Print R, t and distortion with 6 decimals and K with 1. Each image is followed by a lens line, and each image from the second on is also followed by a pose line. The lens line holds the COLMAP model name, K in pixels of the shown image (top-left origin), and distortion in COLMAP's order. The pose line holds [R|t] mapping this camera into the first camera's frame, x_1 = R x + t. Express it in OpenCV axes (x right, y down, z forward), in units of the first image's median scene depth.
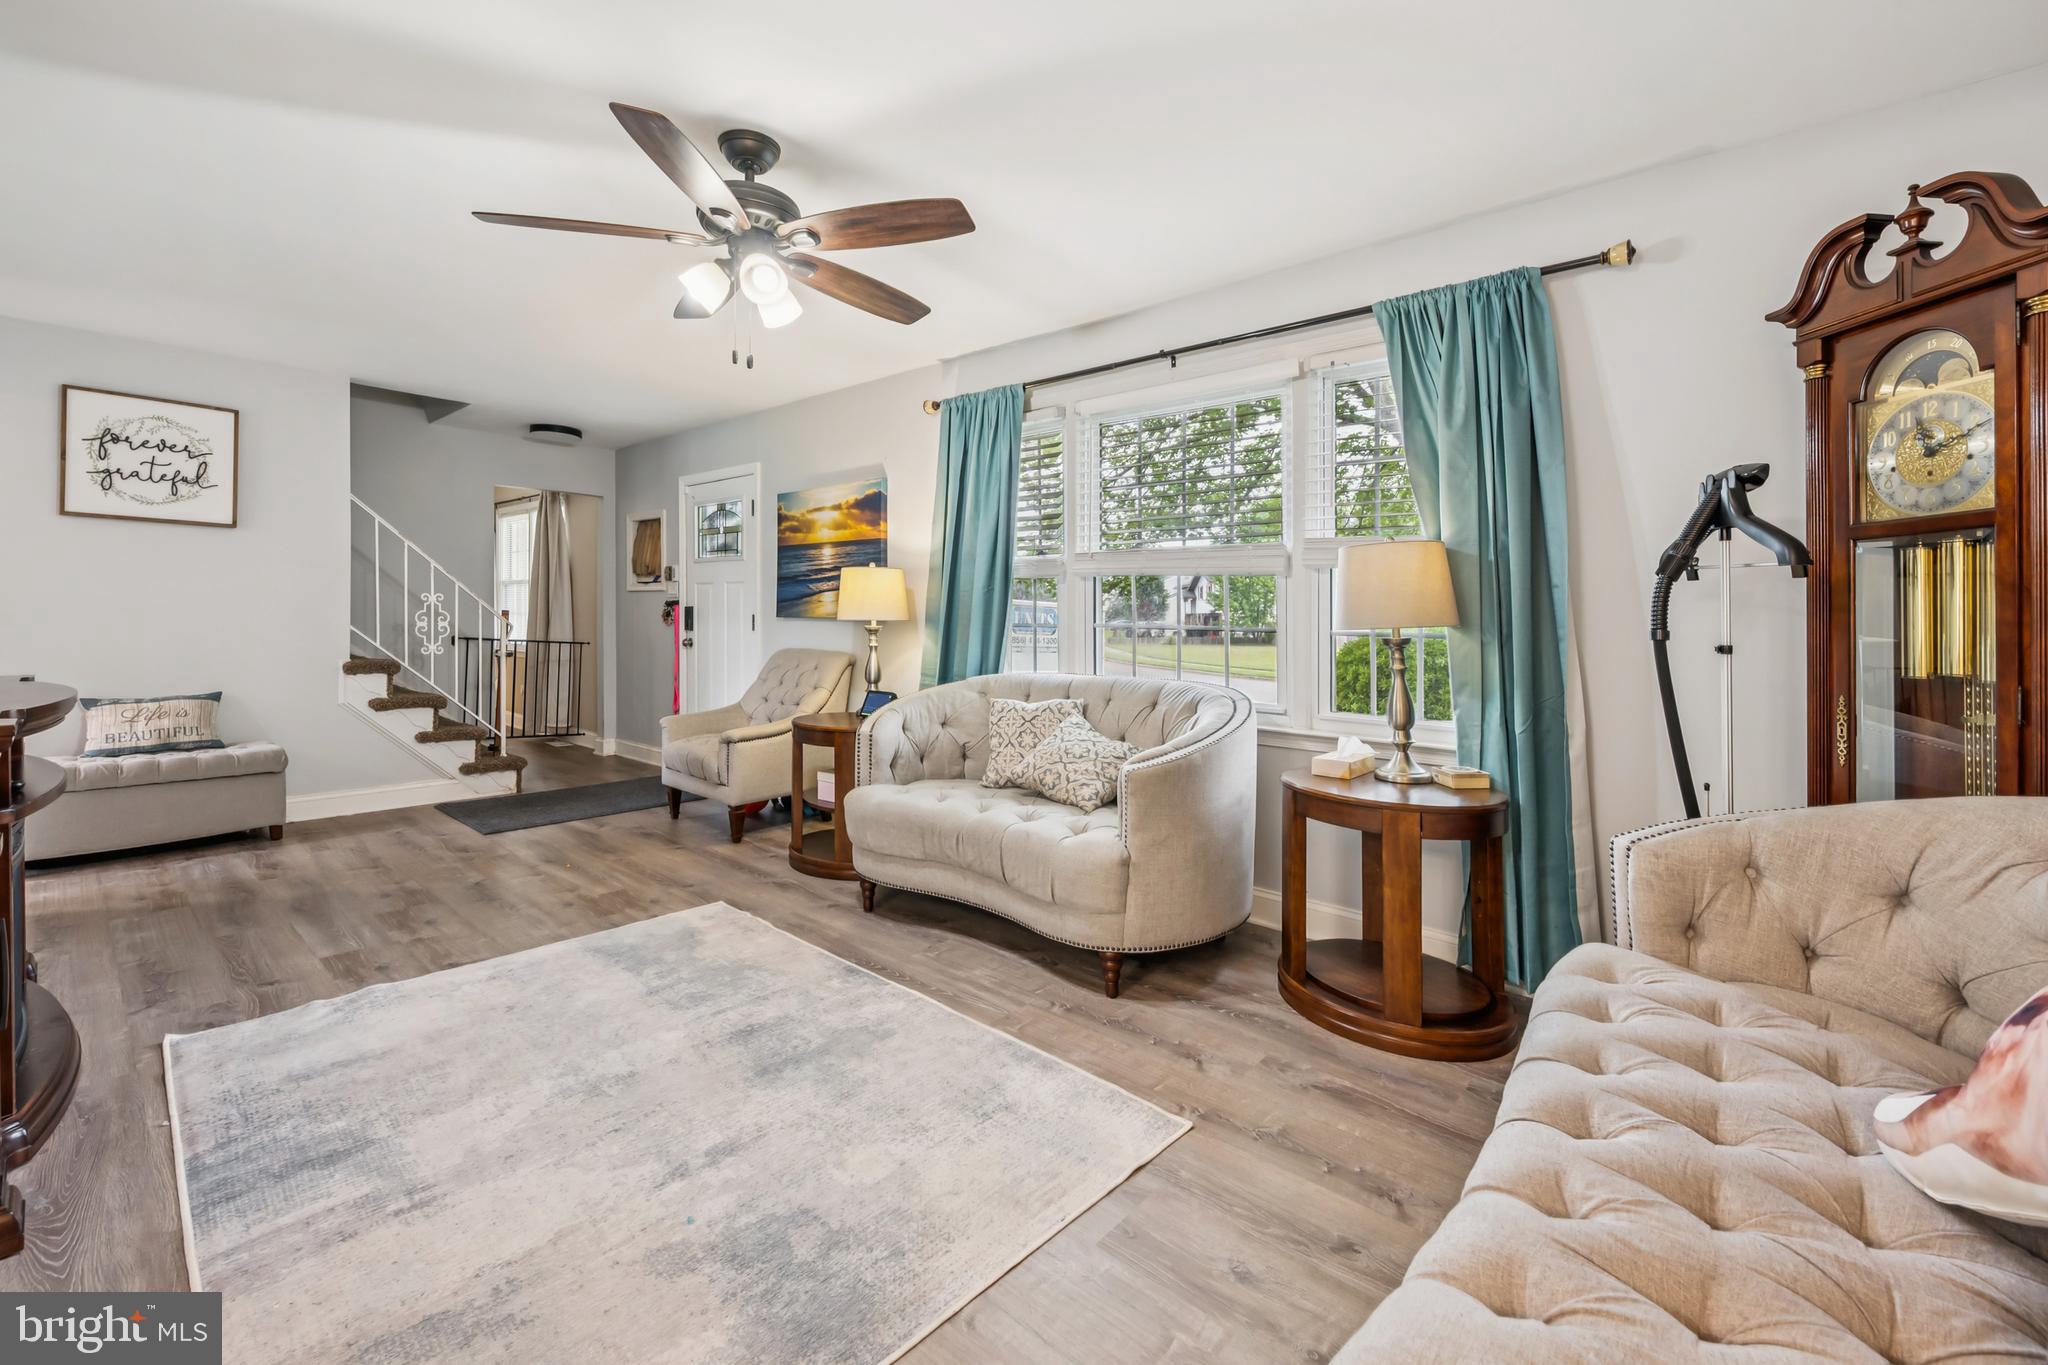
lens RADIAL K [[852.1, 0, 1034.5], [0, 852.1, 621.4], [0, 0, 1]] dist [-0.002427, -0.000142]
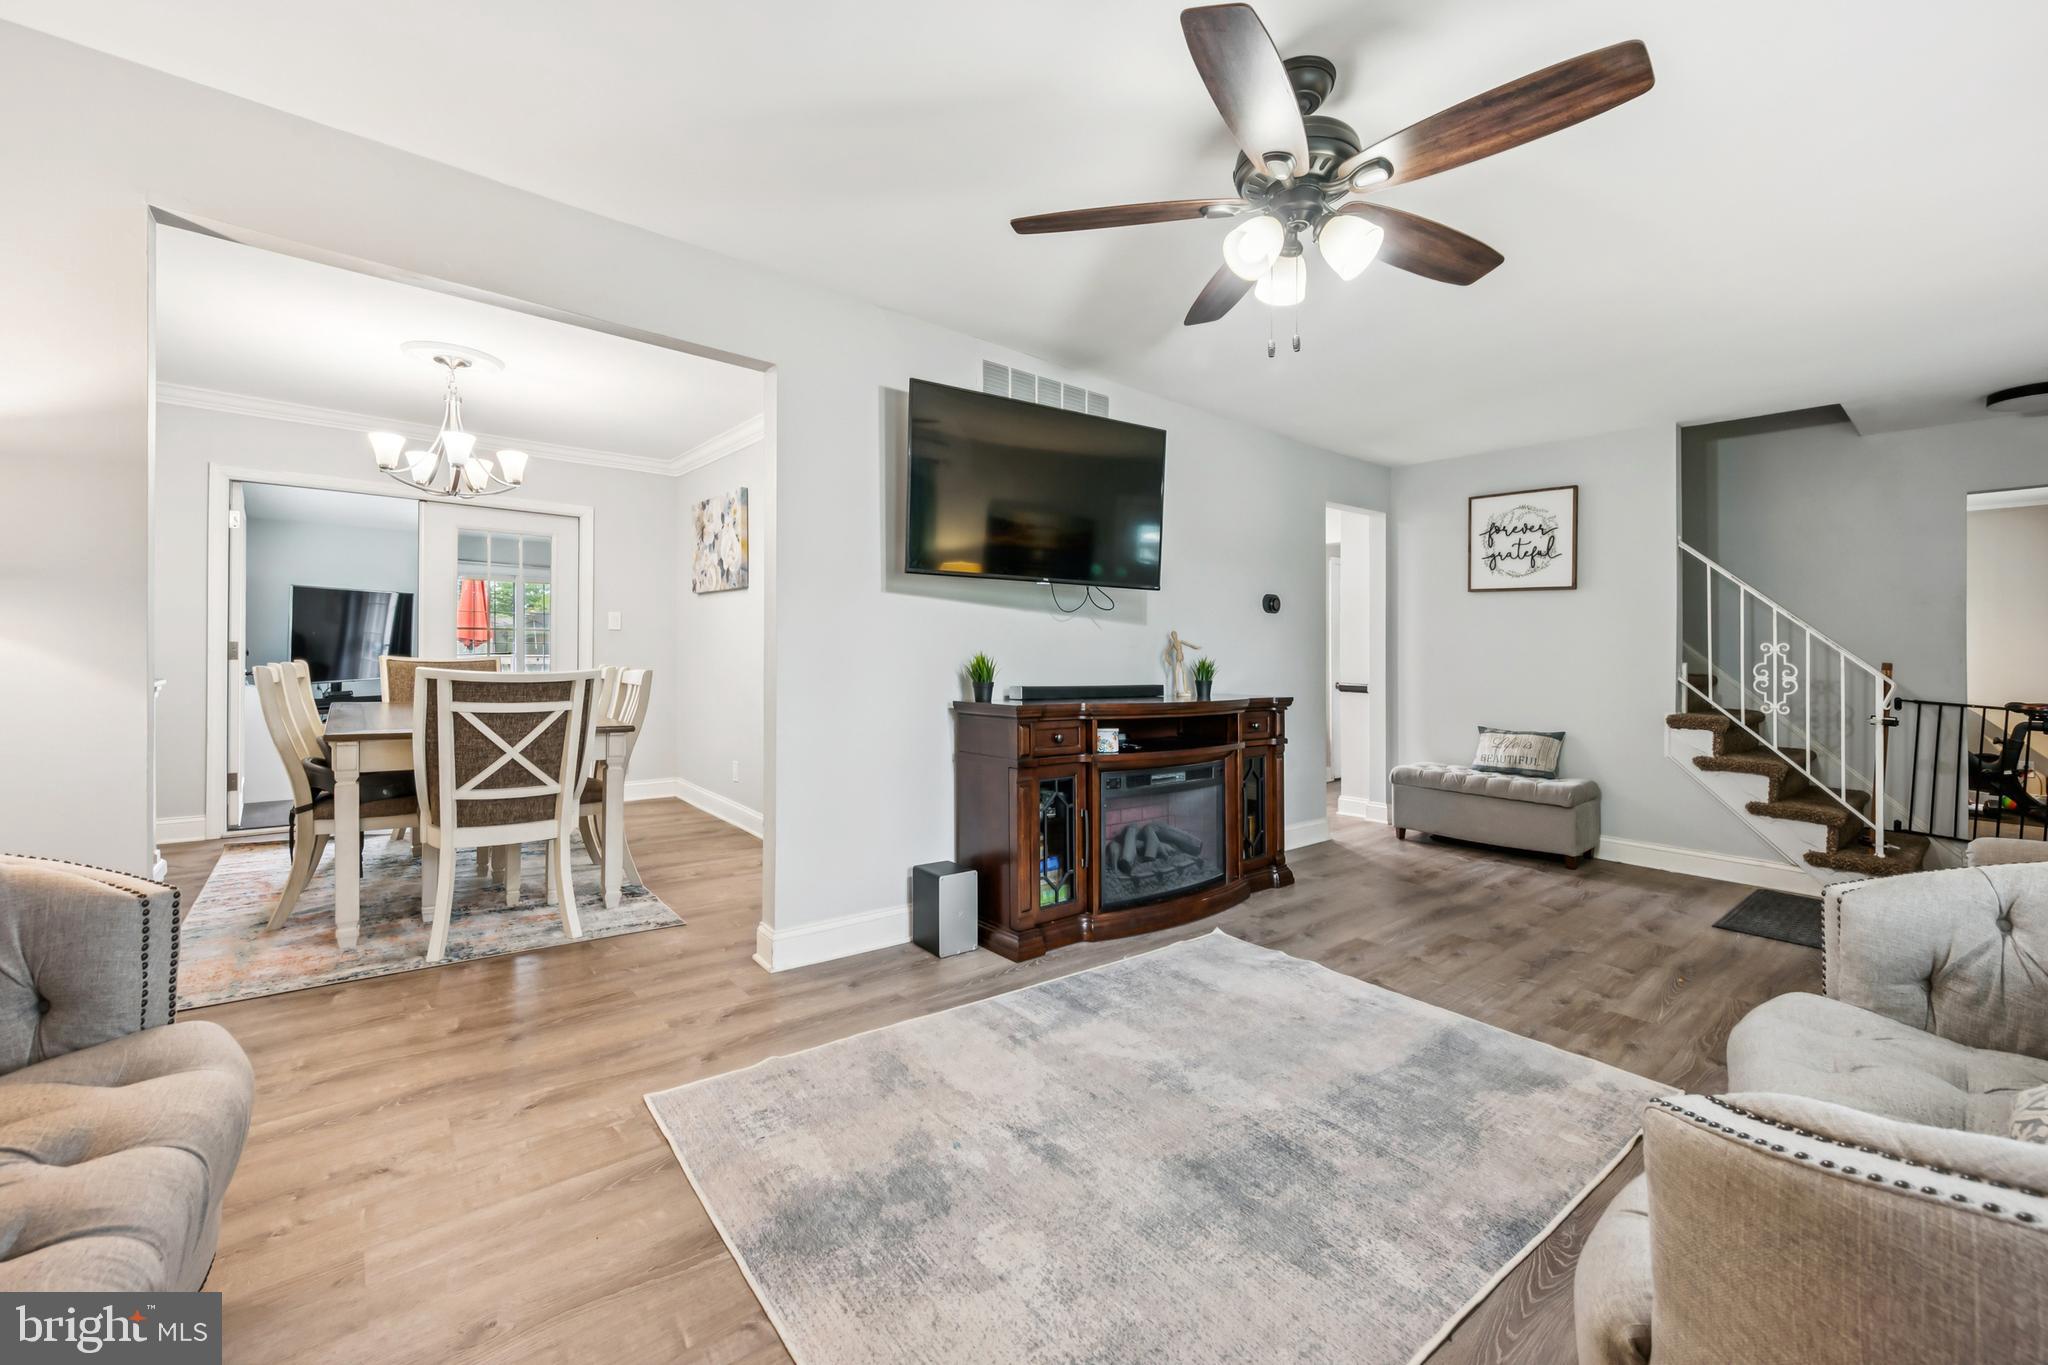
lens RADIAL K [[829.2, 0, 1038.5], [0, 829.2, 672.8], [0, 0, 1]] dist [0.001694, 0.000304]
pose [[-0.150963, 0.007501, -0.988511, 0.404018], [-0.024210, 0.999643, 0.011283, 0.010360], [0.988243, 0.025635, -0.150727, 0.701048]]
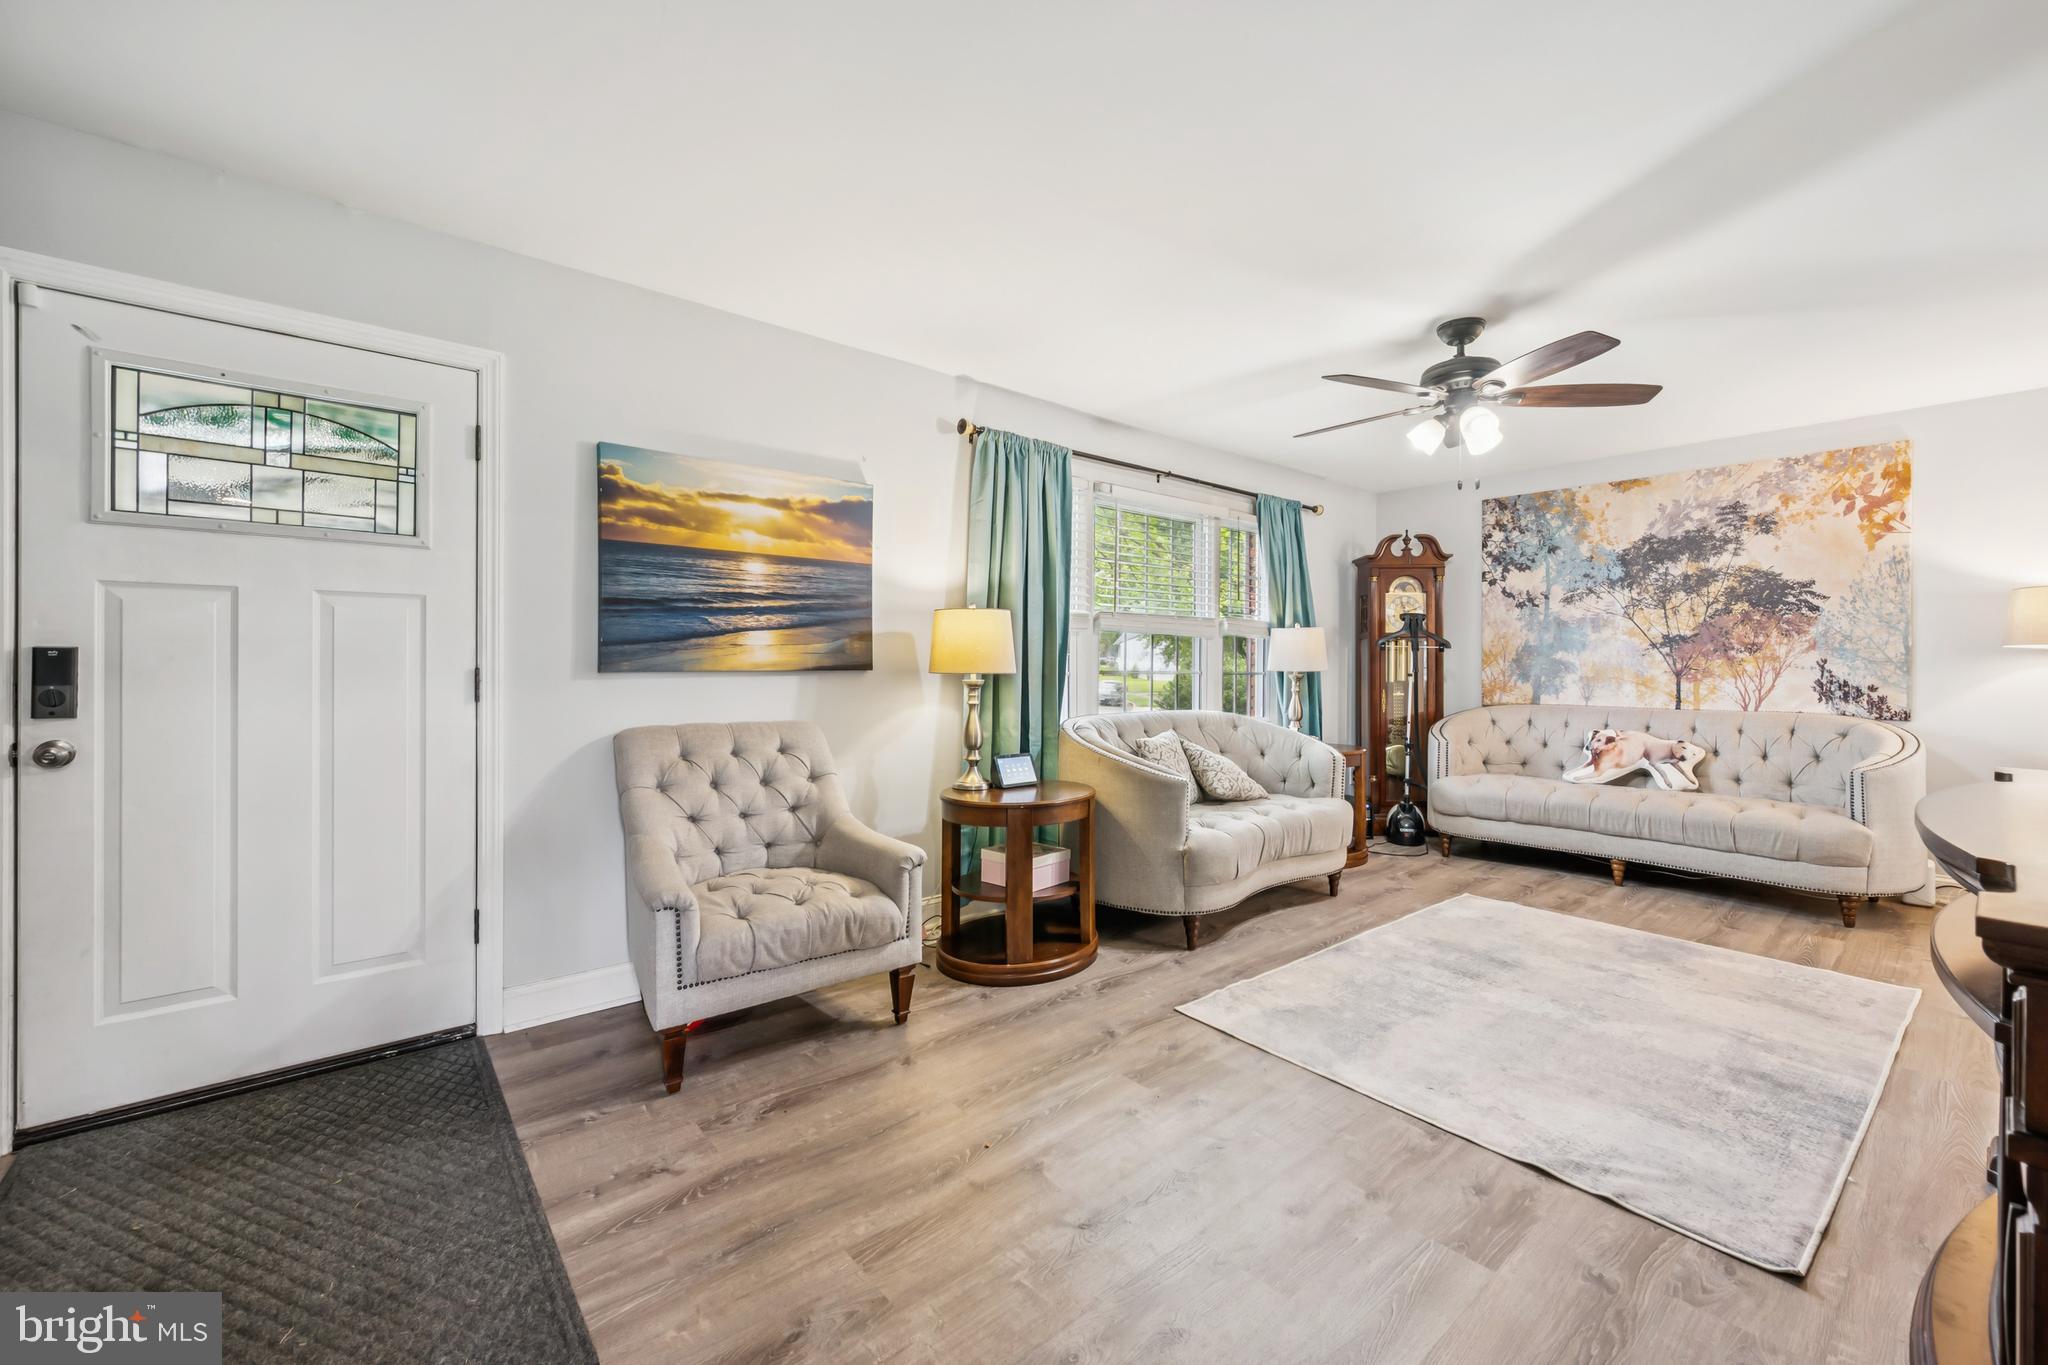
lens RADIAL K [[829.2, 0, 1028.5], [0, 829.2, 657.4], [0, 0, 1]] dist [0.001694, 0.000304]
pose [[0.148807, -0.005437, 0.988851, -1.420040], [0.003084, 0.999983, 0.005034, -0.029325], [-0.988861, 0.002301, 0.148821, 1.204200]]
